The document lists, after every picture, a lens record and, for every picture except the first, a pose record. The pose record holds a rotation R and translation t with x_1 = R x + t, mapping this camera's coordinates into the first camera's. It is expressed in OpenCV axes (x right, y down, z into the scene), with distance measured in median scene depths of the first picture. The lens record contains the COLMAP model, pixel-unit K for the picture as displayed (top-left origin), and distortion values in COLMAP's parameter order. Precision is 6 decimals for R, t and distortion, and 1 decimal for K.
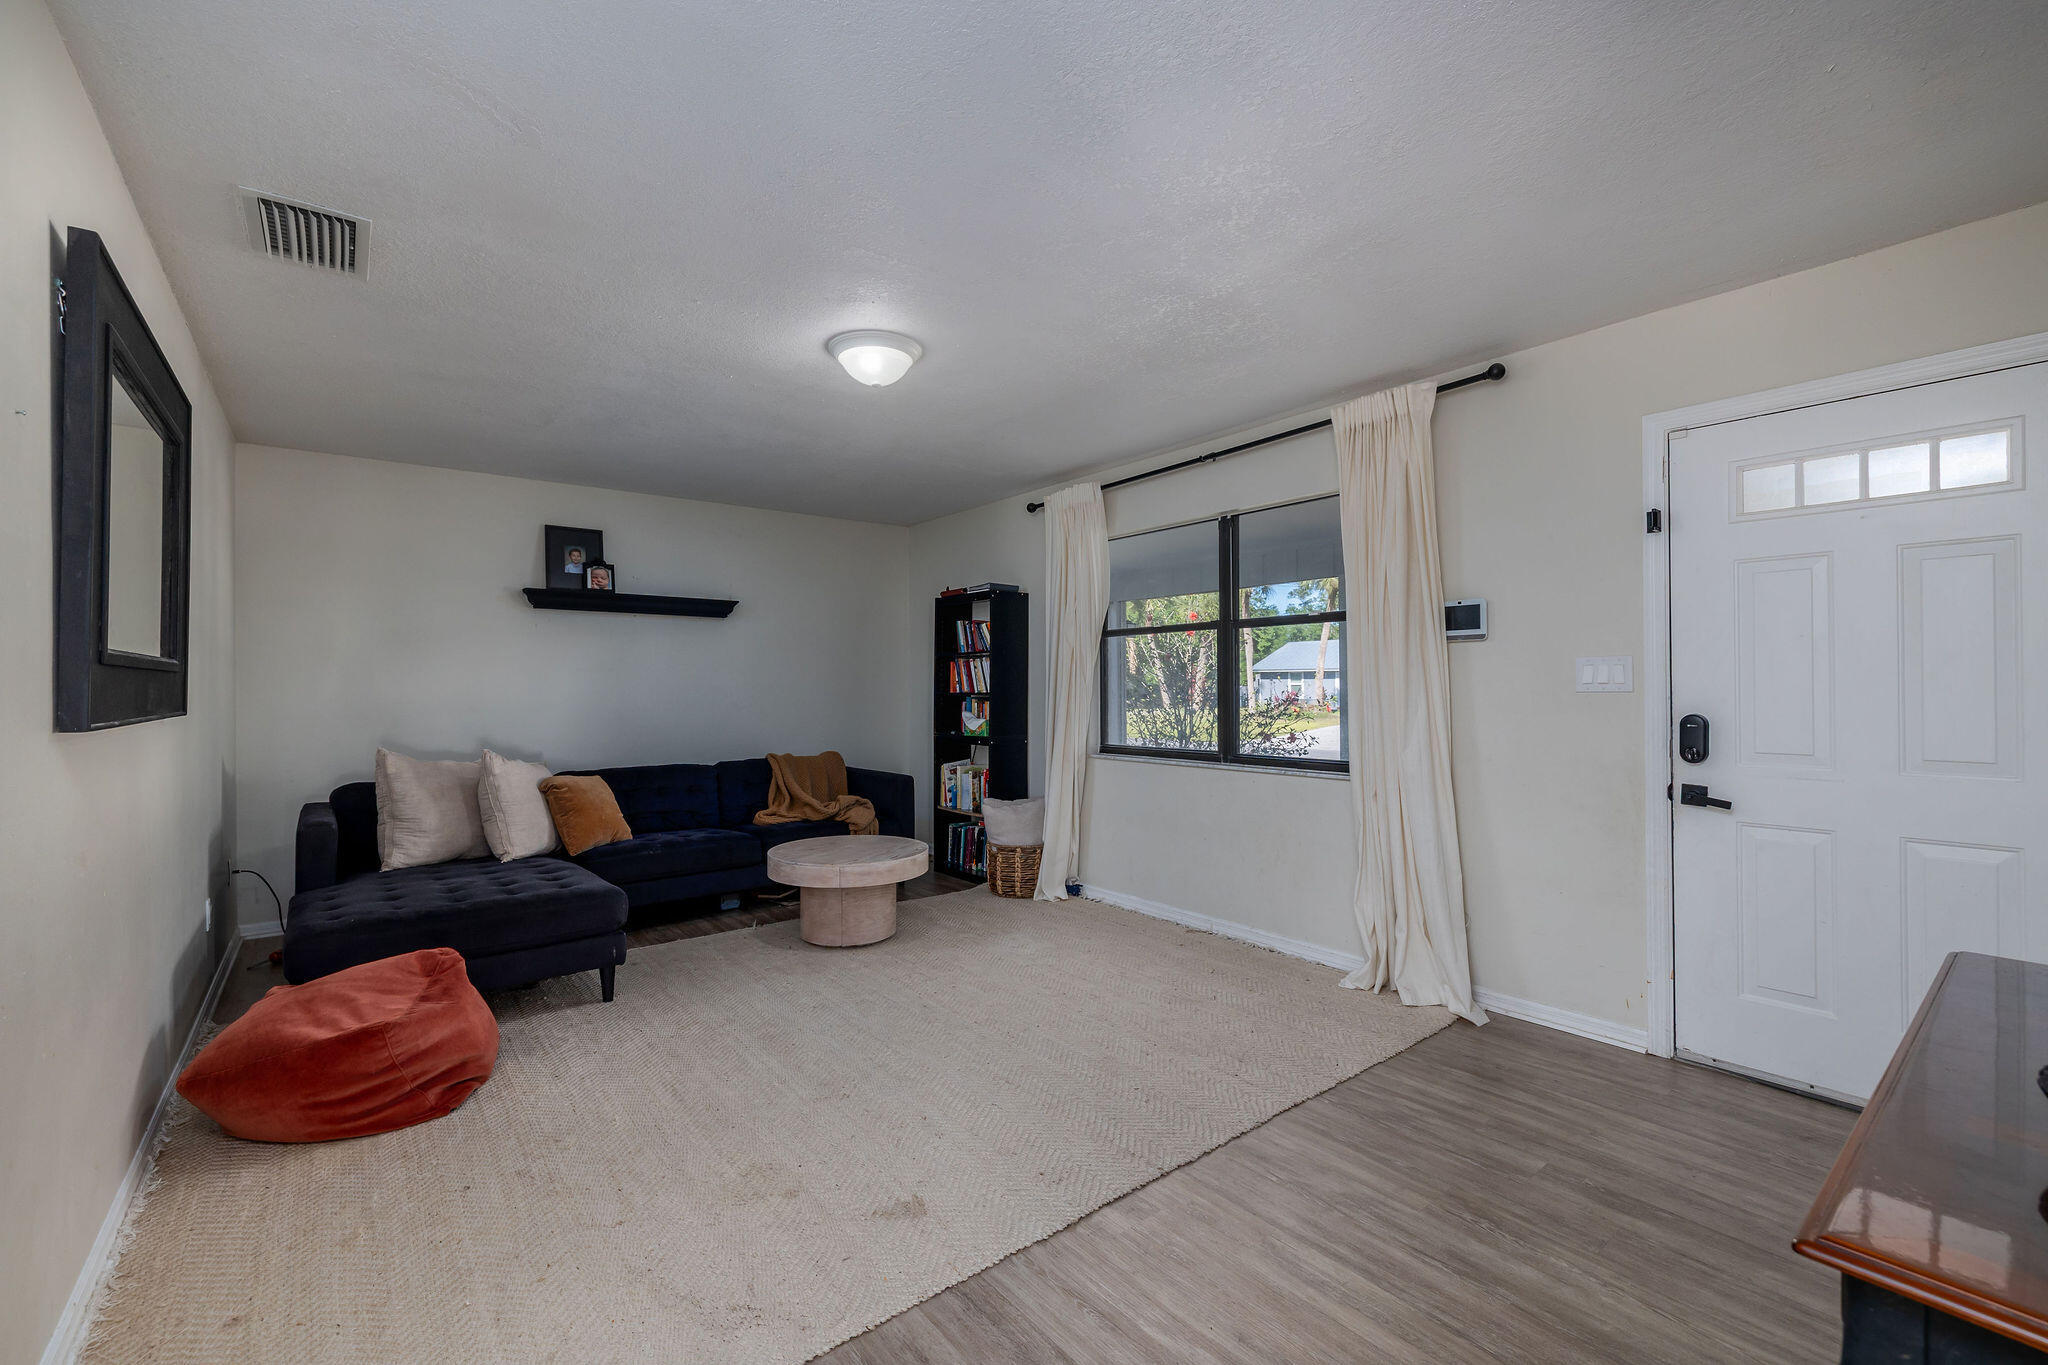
lens RADIAL K [[866.6, 0, 1023.9], [0, 866.6, 684.4], [0, 0, 1]] dist [0.000175, -0.000148]
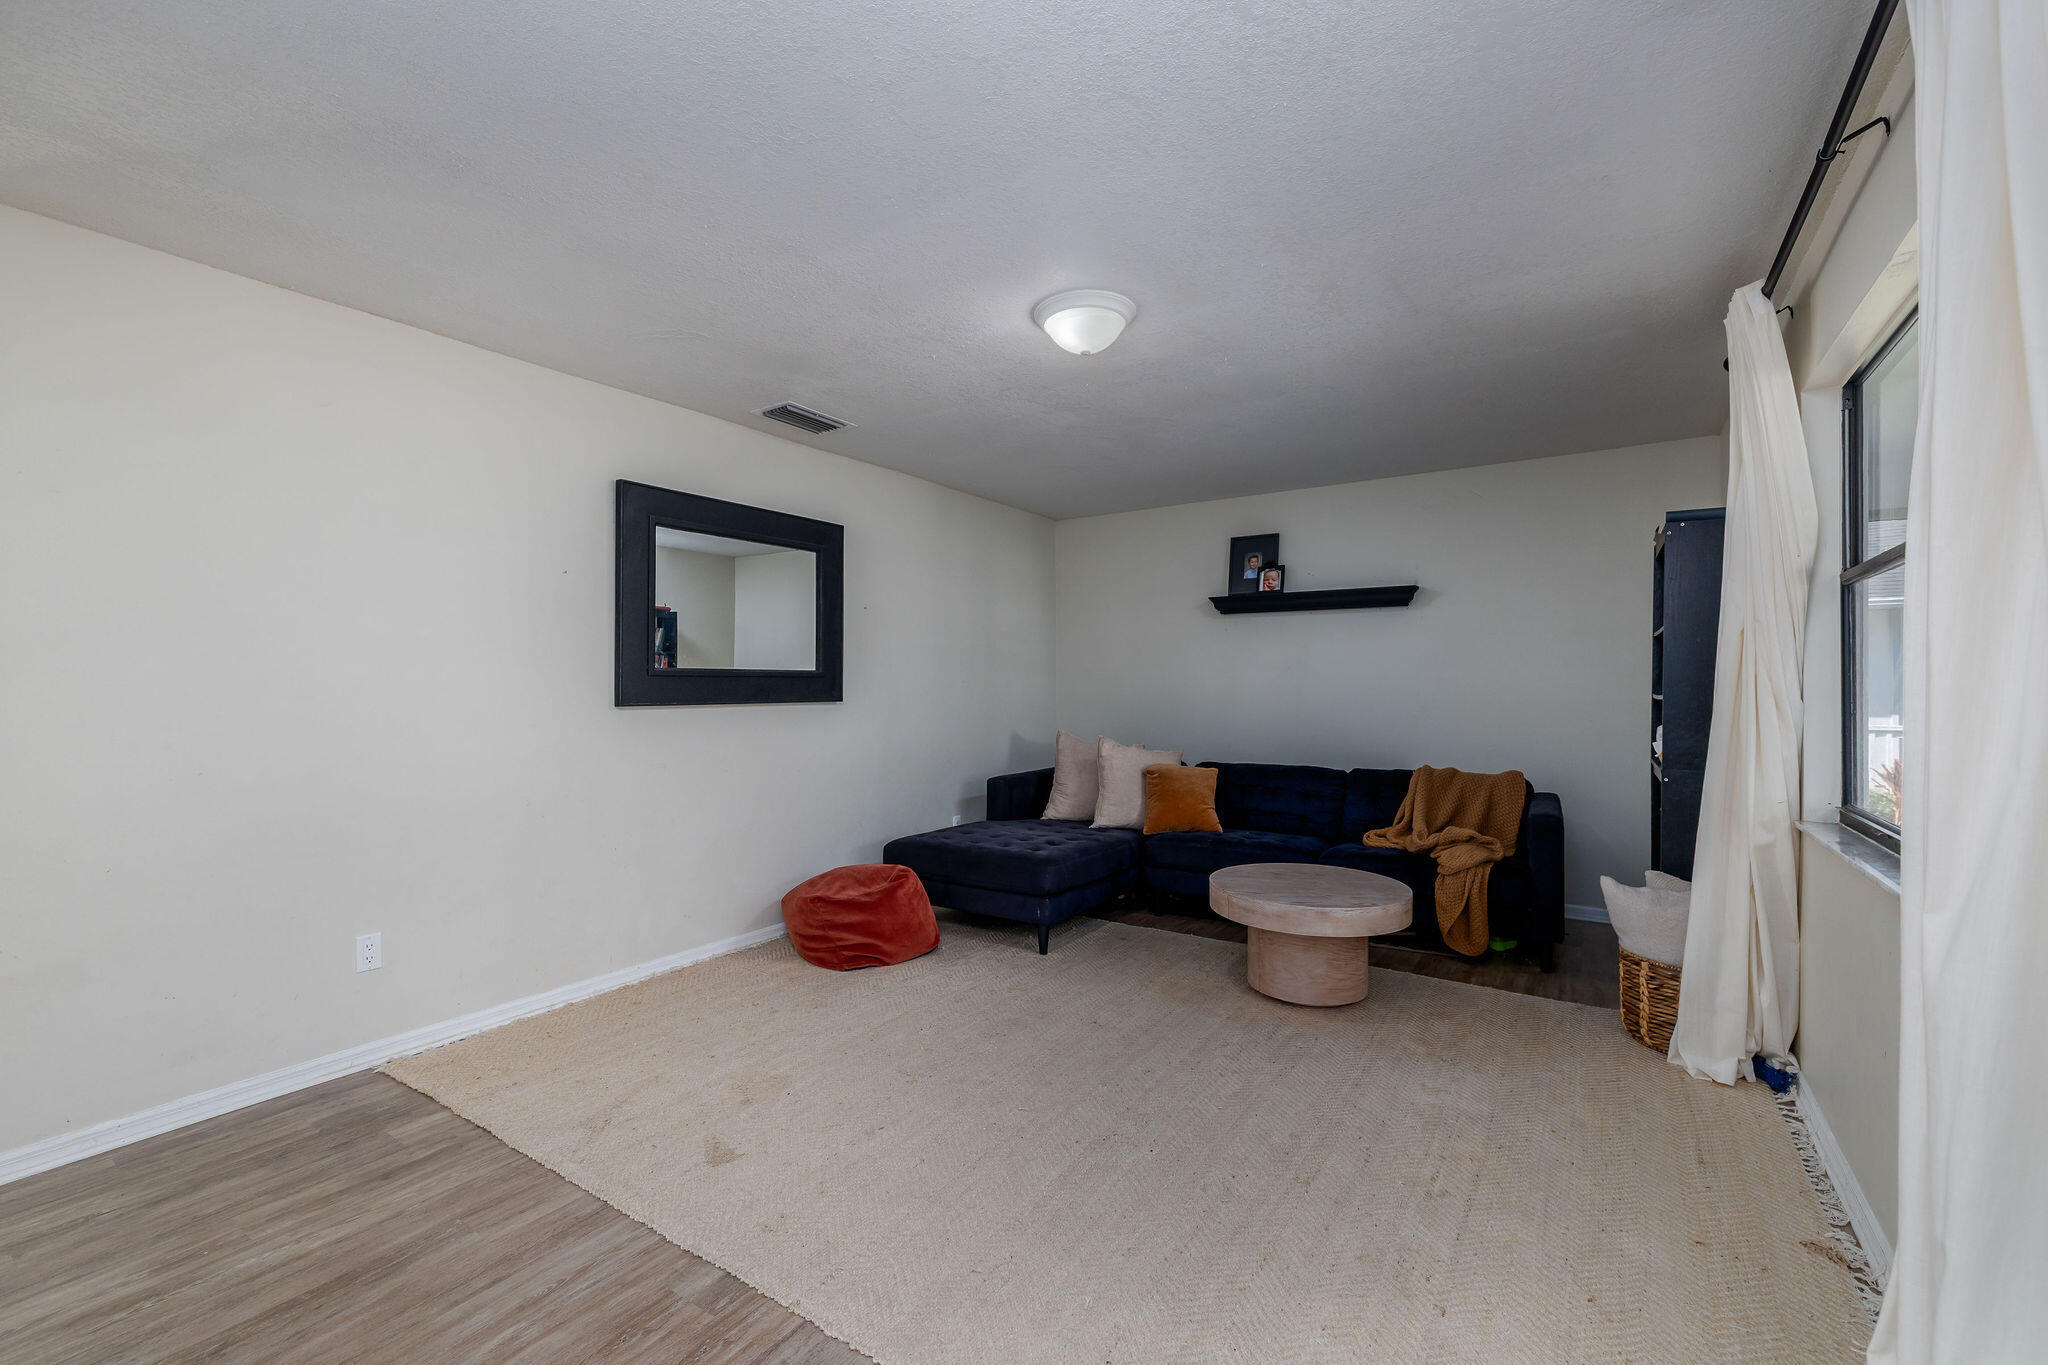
lens RADIAL K [[866.6, 0, 1019.4], [0, 866.6, 681.8], [0, 0, 1]] dist [0.000175, -0.000148]
pose [[0.294376, -0.005029, -0.955676, 0.427486], [0.002212, 0.999987, -0.004581, 0.003026], [0.955687, -0.000765, 0.294384, 0.427961]]
